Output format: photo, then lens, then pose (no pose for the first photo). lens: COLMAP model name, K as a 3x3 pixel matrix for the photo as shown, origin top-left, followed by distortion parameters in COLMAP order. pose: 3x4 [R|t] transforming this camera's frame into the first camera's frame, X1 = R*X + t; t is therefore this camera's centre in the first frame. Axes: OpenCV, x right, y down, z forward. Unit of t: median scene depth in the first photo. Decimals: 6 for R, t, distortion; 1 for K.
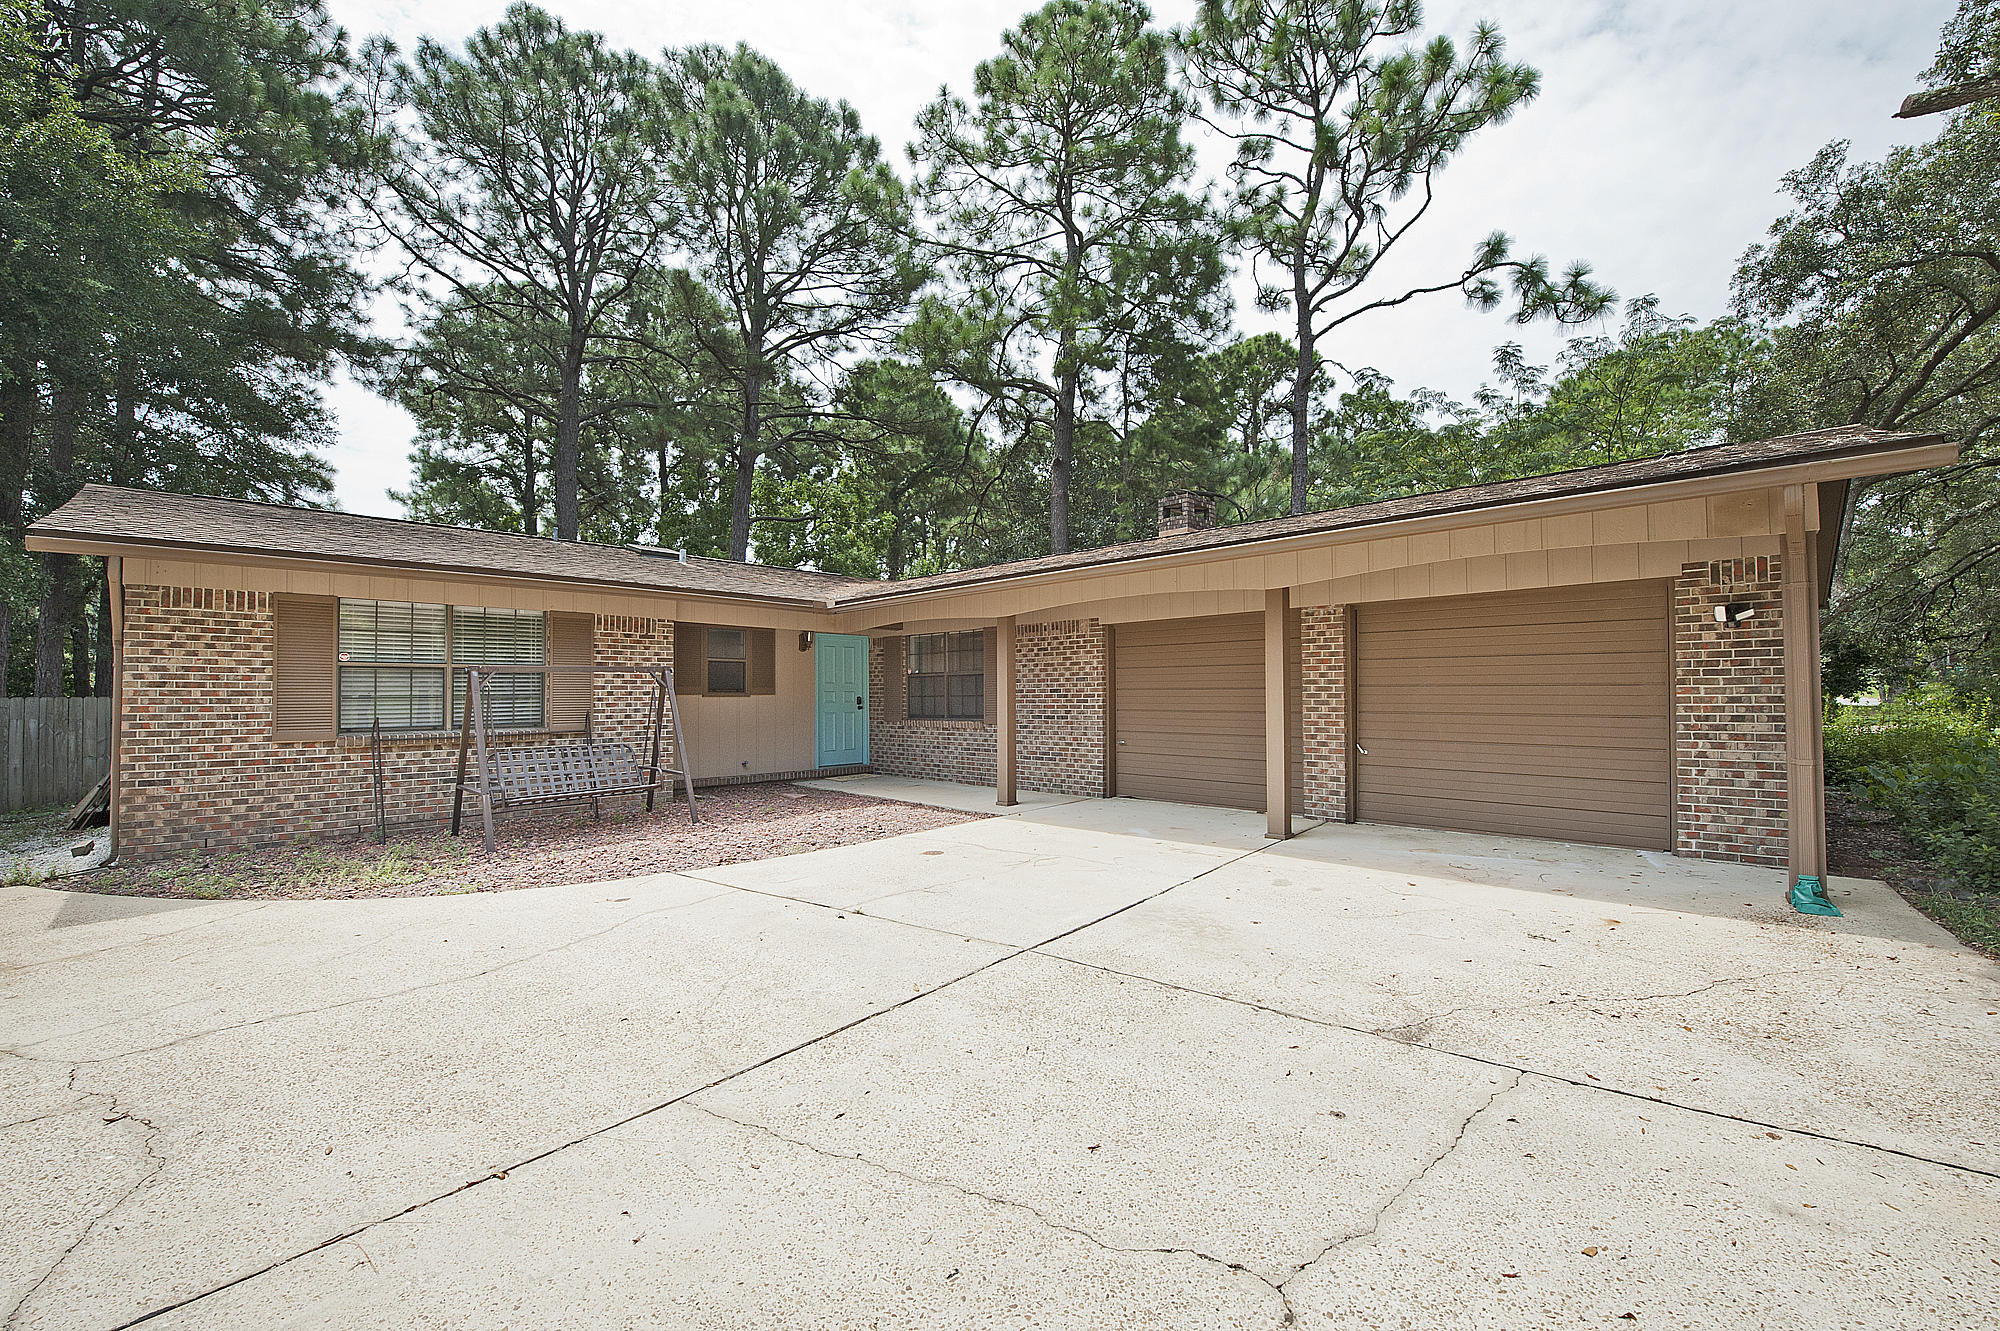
lens RADIAL K [[829.1, 0, 1000.0], [0, 829.1, 665.5], [0, 0, 1]] dist [0.000933, -0.005624]
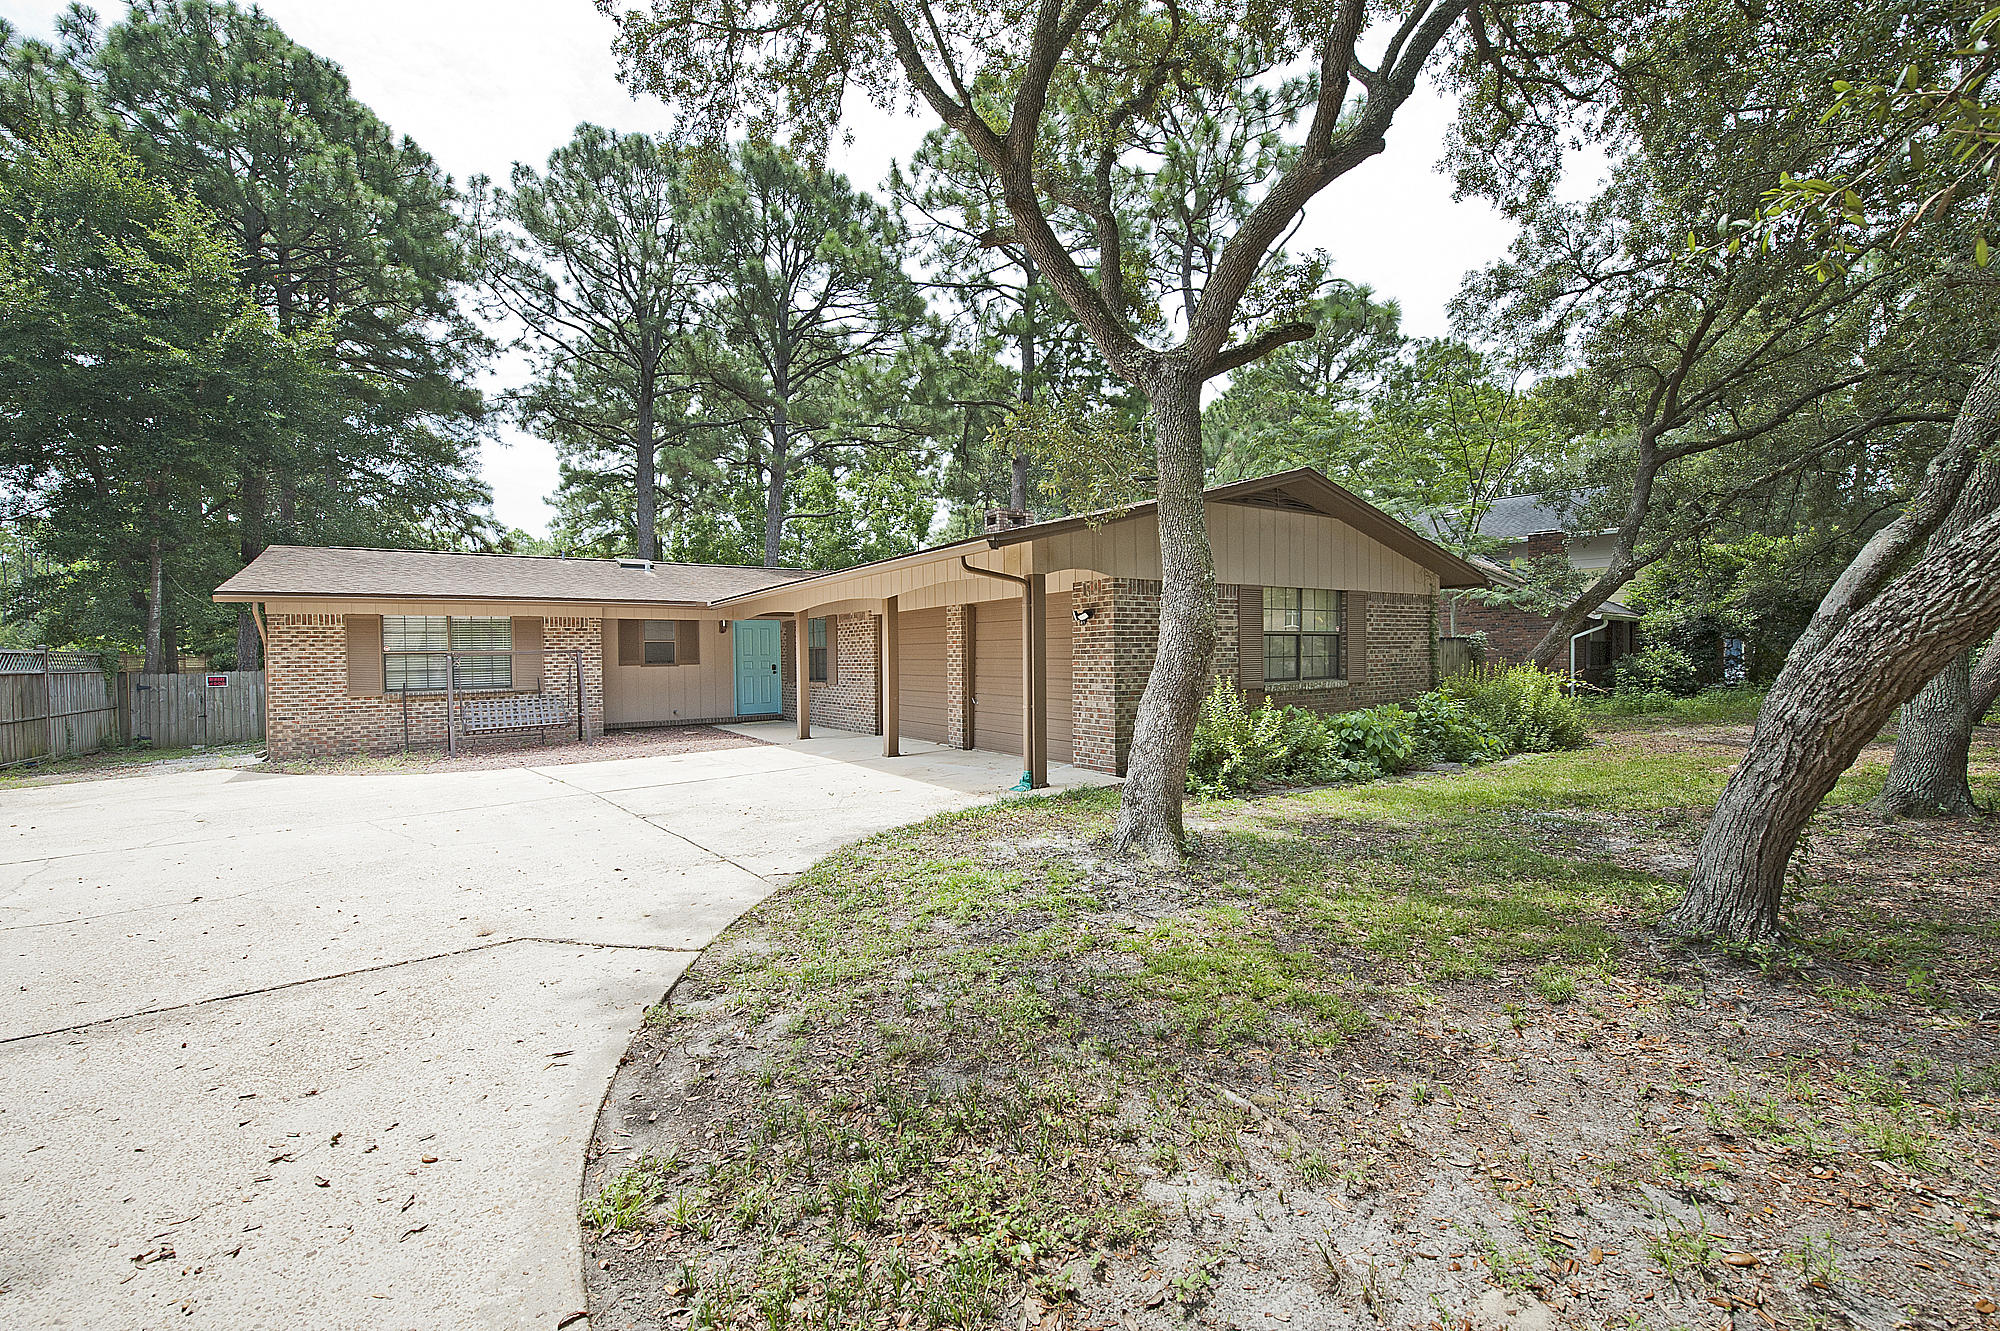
lens RADIAL K [[813.2, 0, 1010.5], [0, 813.2, 657.6], [0, 0, 1]] dist [0.012120, -0.008219]
pose [[0.984795, -0.009354, -0.173470, 0.680202], [0.016557, 0.999057, 0.040125, -0.032712], [0.172931, -0.042387, 0.984021, -0.400362]]
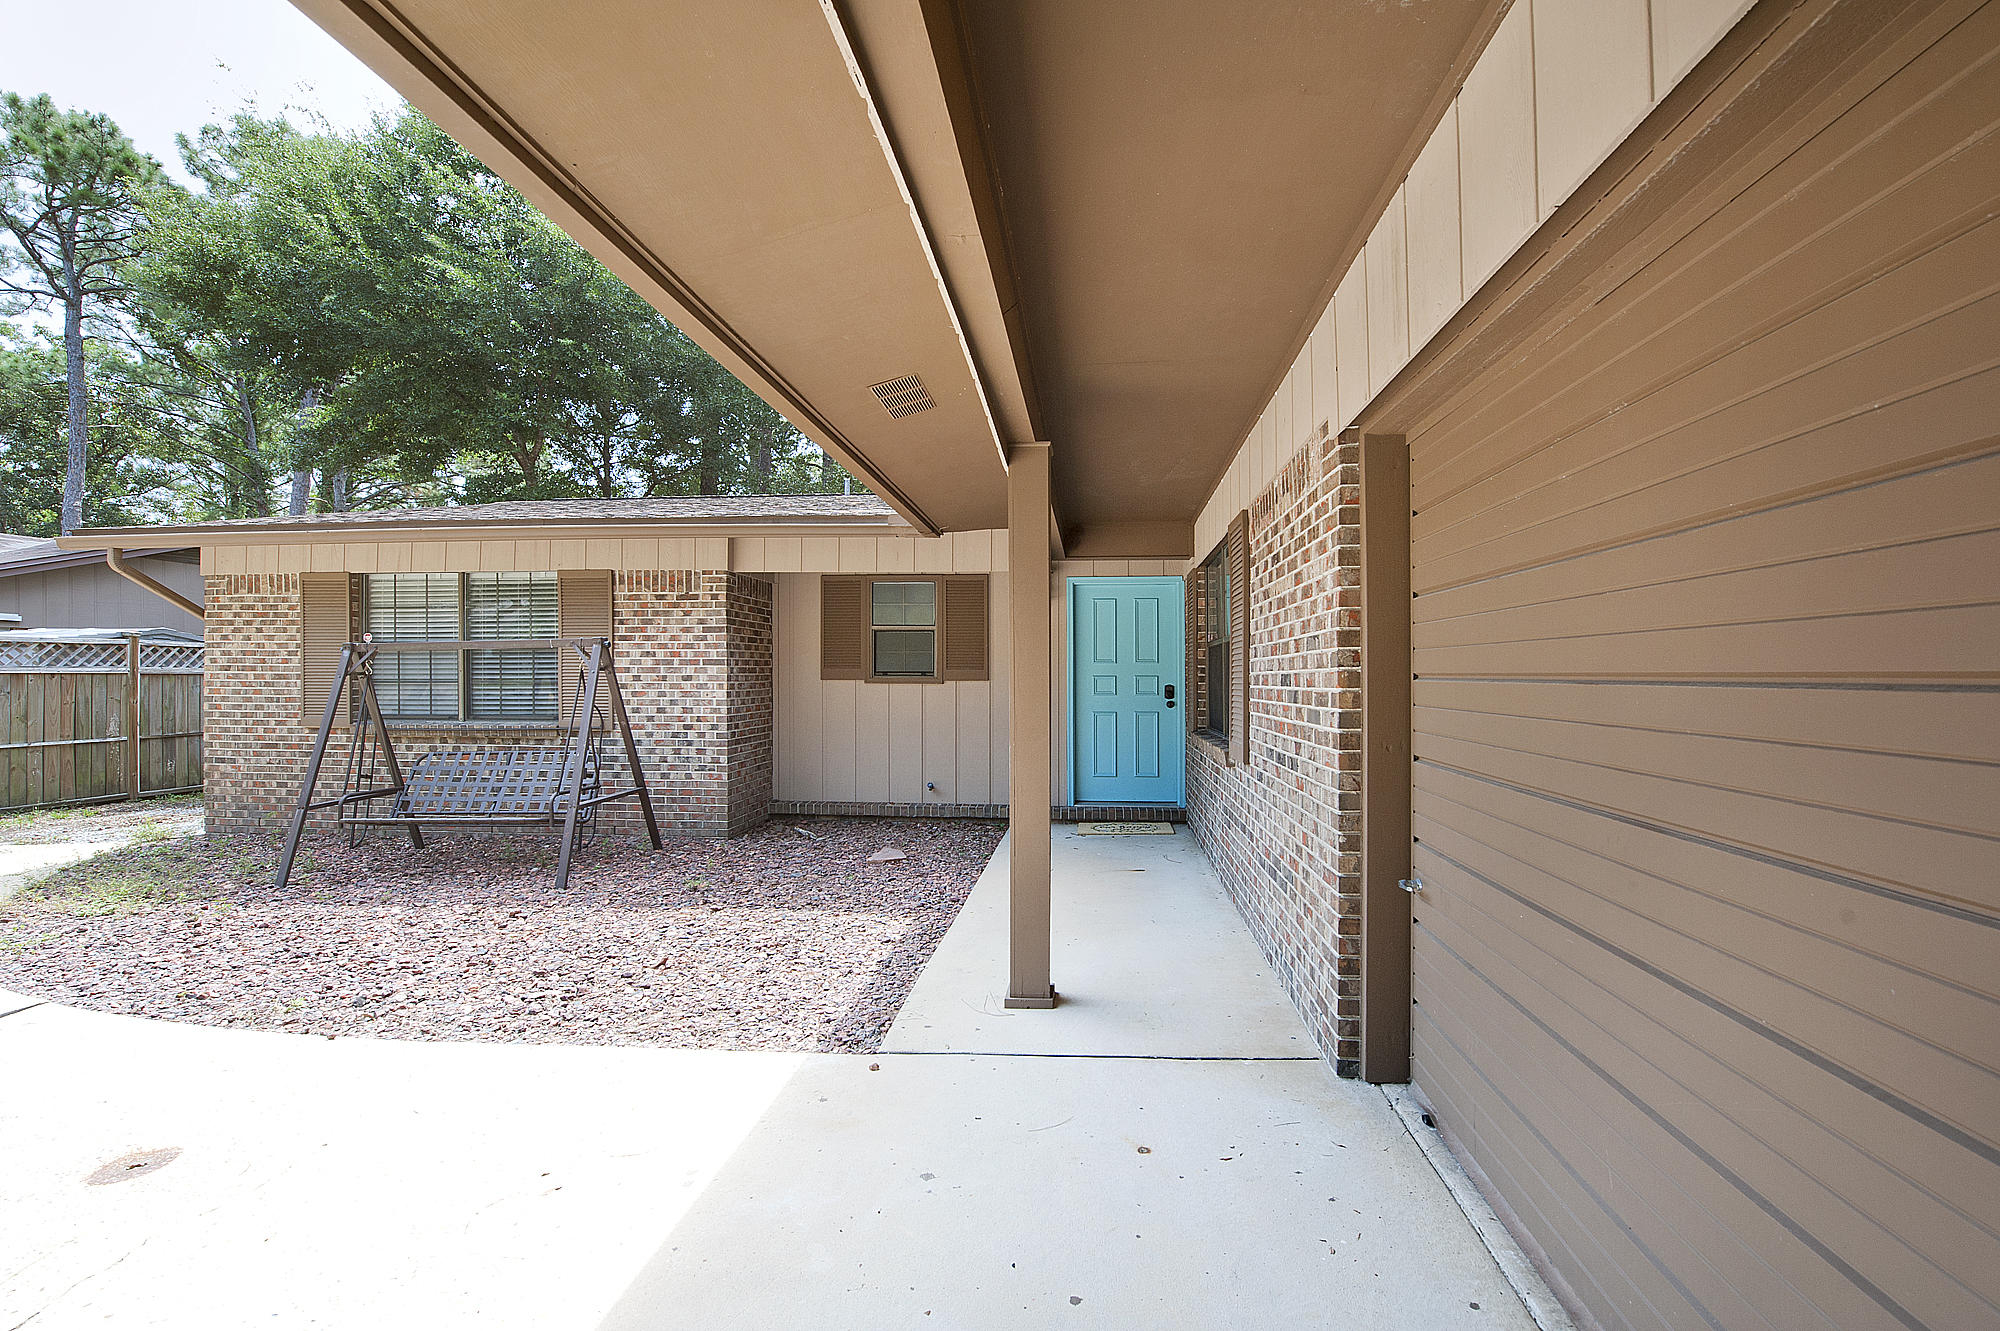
lens RADIAL K [[829.1, 0, 1000.0], [0, 829.1, 665.5], [0, 0, 1]] dist [0.000933, -0.005624]
pose [[0.603622, -0.003078, -0.797265, 0.311623], [0.023433, 0.999629, 0.013882, 0.020629], [0.796926, -0.027062, 0.603470, 0.839480]]
